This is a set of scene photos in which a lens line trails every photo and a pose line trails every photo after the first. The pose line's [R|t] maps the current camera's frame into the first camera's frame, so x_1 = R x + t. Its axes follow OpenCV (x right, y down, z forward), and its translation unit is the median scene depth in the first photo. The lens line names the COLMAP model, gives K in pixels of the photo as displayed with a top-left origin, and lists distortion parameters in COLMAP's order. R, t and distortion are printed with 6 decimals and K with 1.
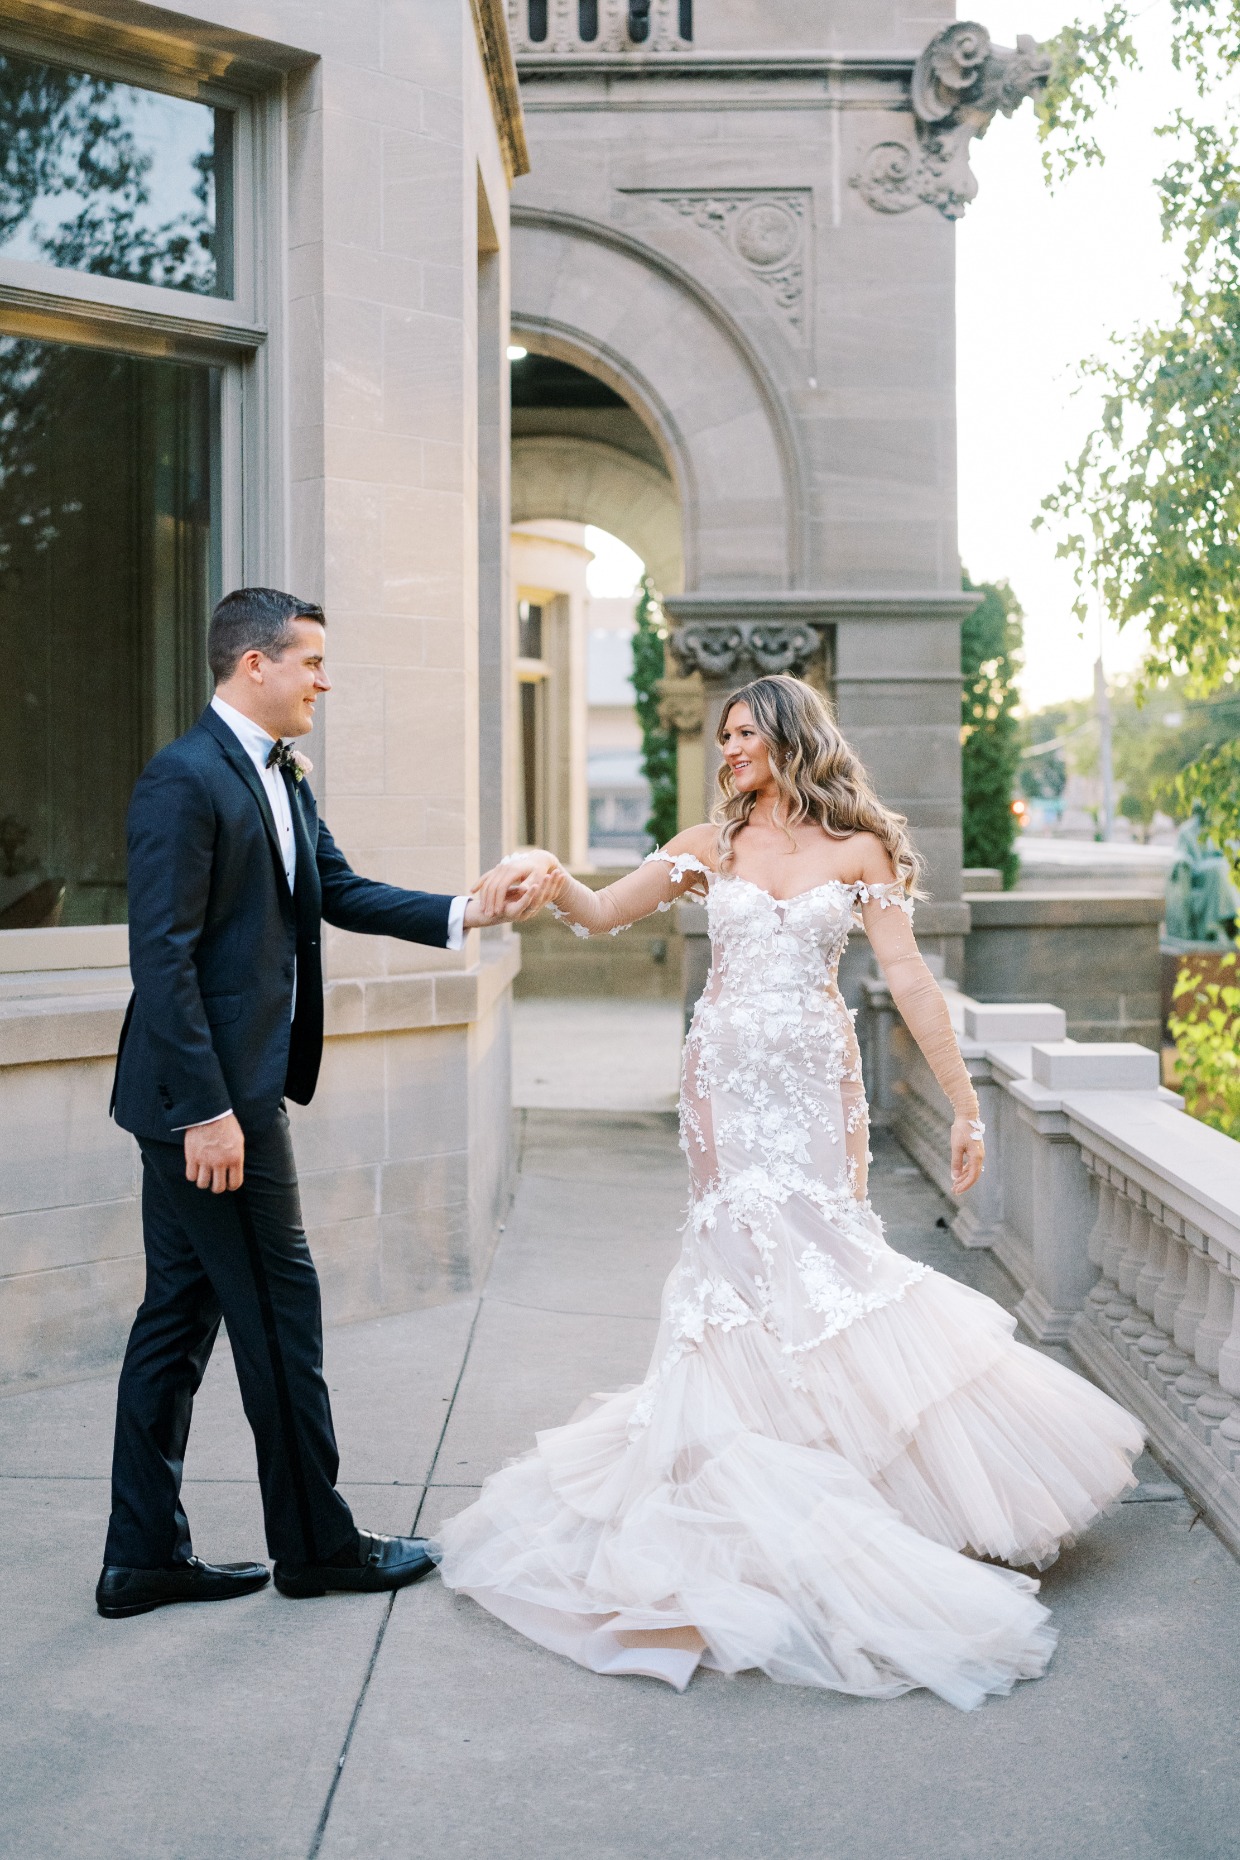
lens RADIAL K [[3234.1, 0, 619.3], [0, 3234.1, 1048.7], [0, 0, 1]] dist [0.026032, 0.025498]
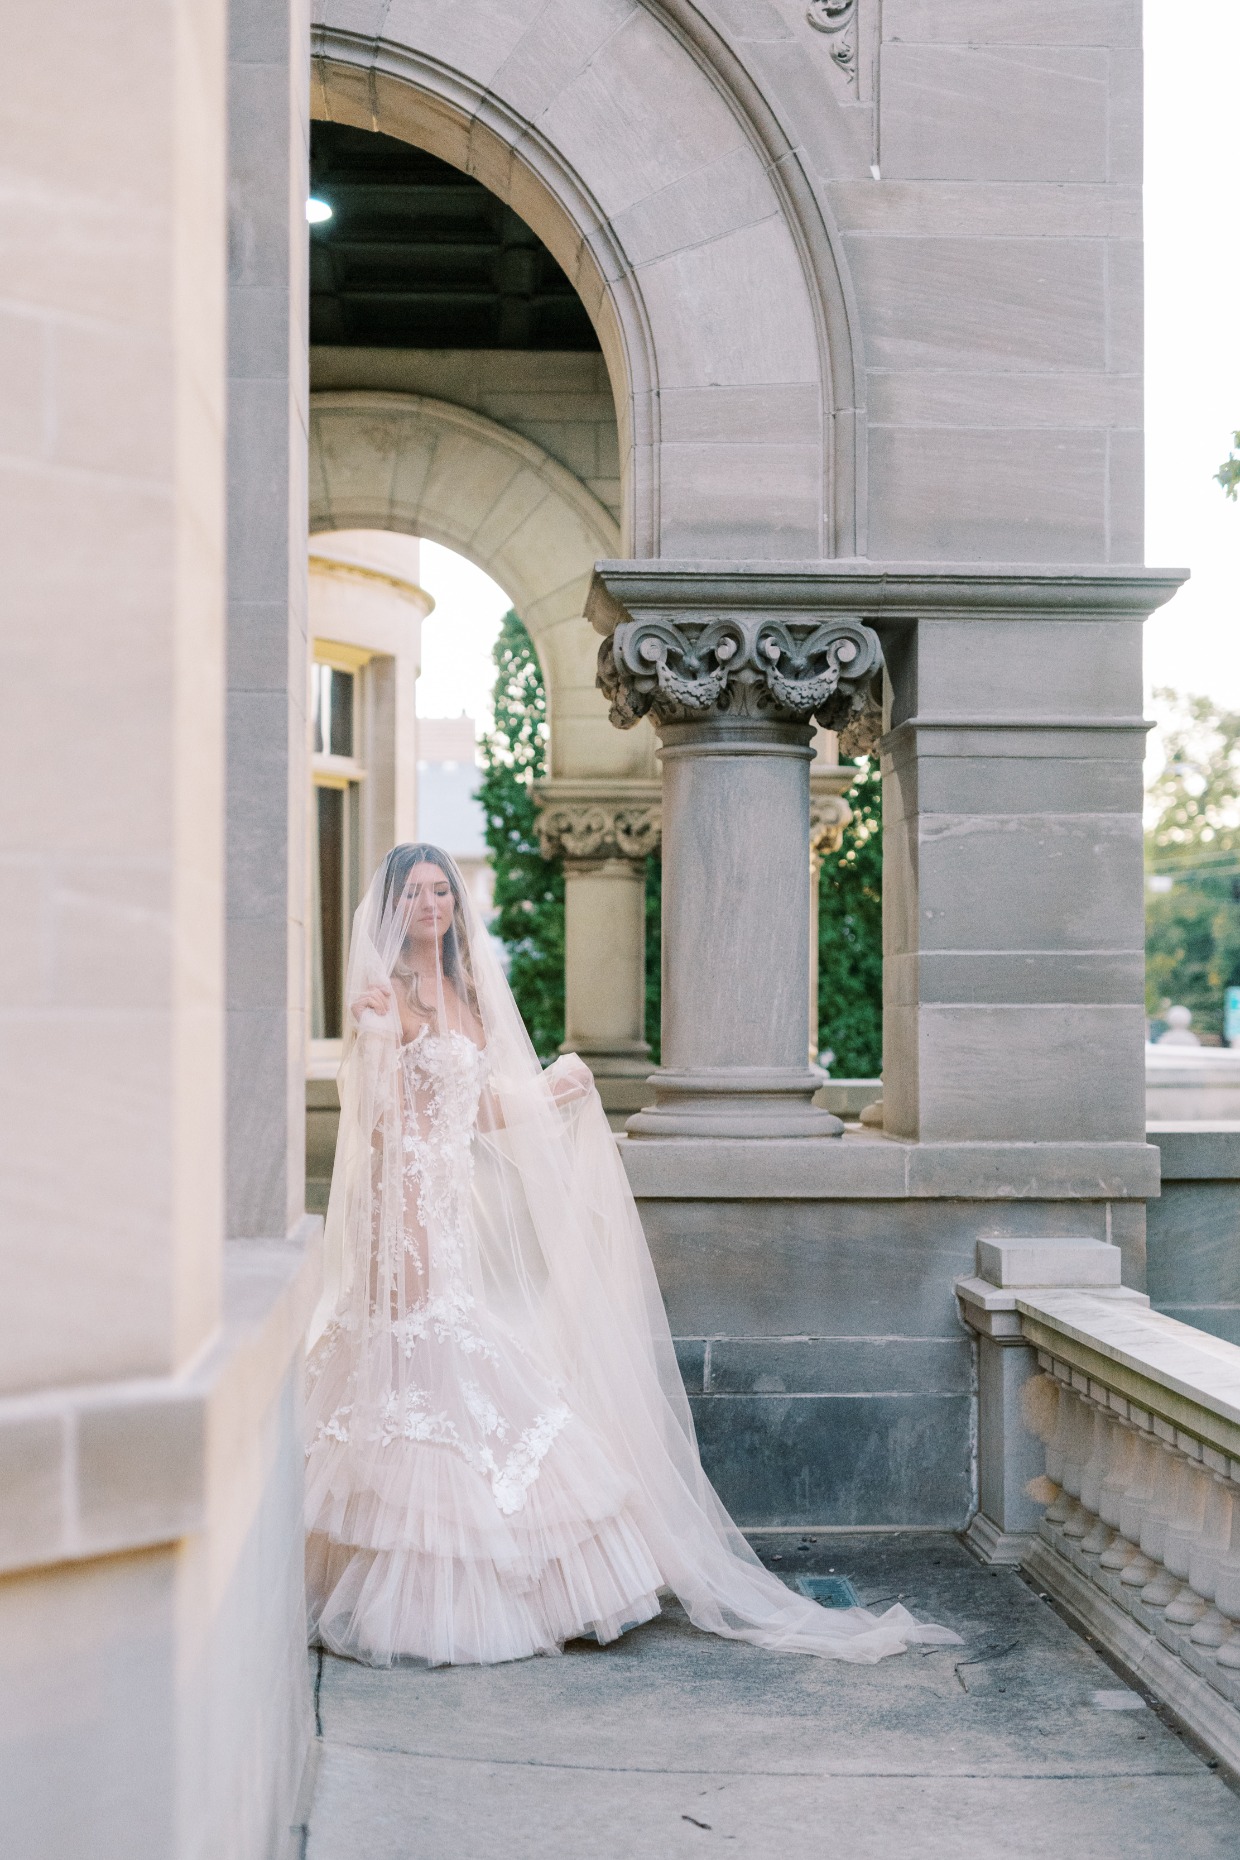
lens RADIAL K [[3234.1, 0, 619.3], [0, 3234.1, 1048.7], [0, 0, 1]] dist [0.026032, 0.025498]
pose [[0.997863, 0.005772, 0.065089, -0.016628], [-0.001757, 0.998101, -0.061572, -0.027234], [-0.065321, 0.061326, 0.995978, 0.473130]]
